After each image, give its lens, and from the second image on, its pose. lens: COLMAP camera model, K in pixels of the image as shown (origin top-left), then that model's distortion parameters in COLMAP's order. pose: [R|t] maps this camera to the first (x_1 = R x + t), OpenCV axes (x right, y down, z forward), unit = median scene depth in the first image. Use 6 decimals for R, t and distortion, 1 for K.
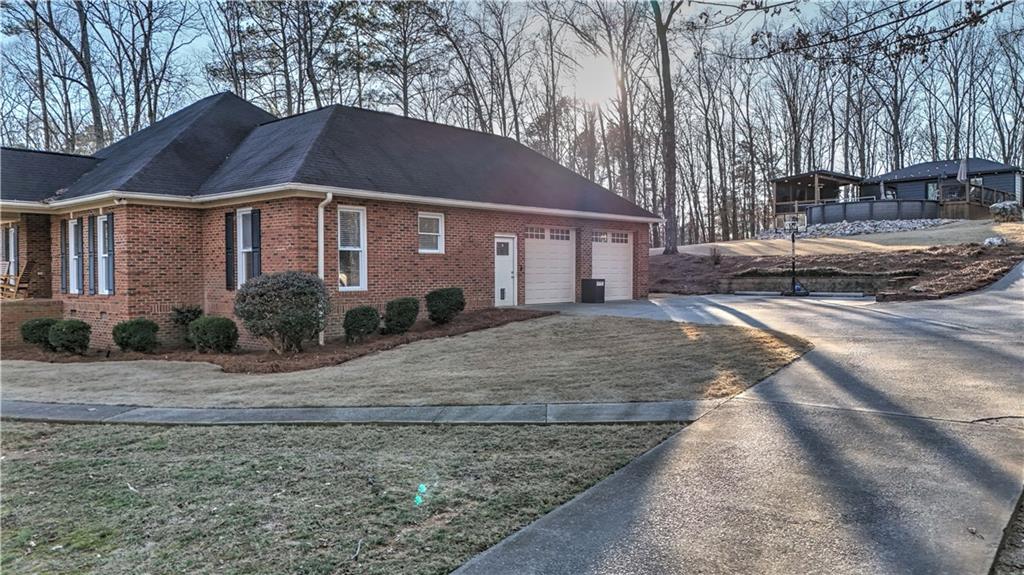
lens RADIAL K [[746.4, 0, 512.0], [0, 746.4, 287.5], [0, 0, 1]] dist [0.125283, -0.175926]
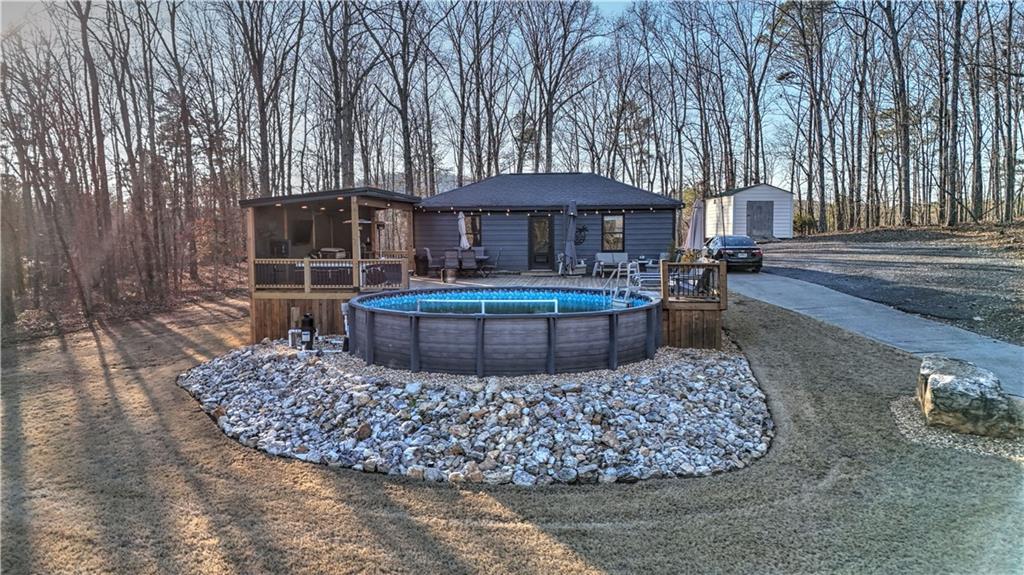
lens RADIAL K [[746.4, 0, 512.0], [0, 746.4, 287.5], [0, 0, 1]] dist [0.125283, -0.175926]
pose [[0.759737, -0.045743, 0.648620, 0.285612], [0.009570, 0.998201, 0.059186, -0.176153], [-0.650160, -0.038759, 0.758808, 0.904912]]
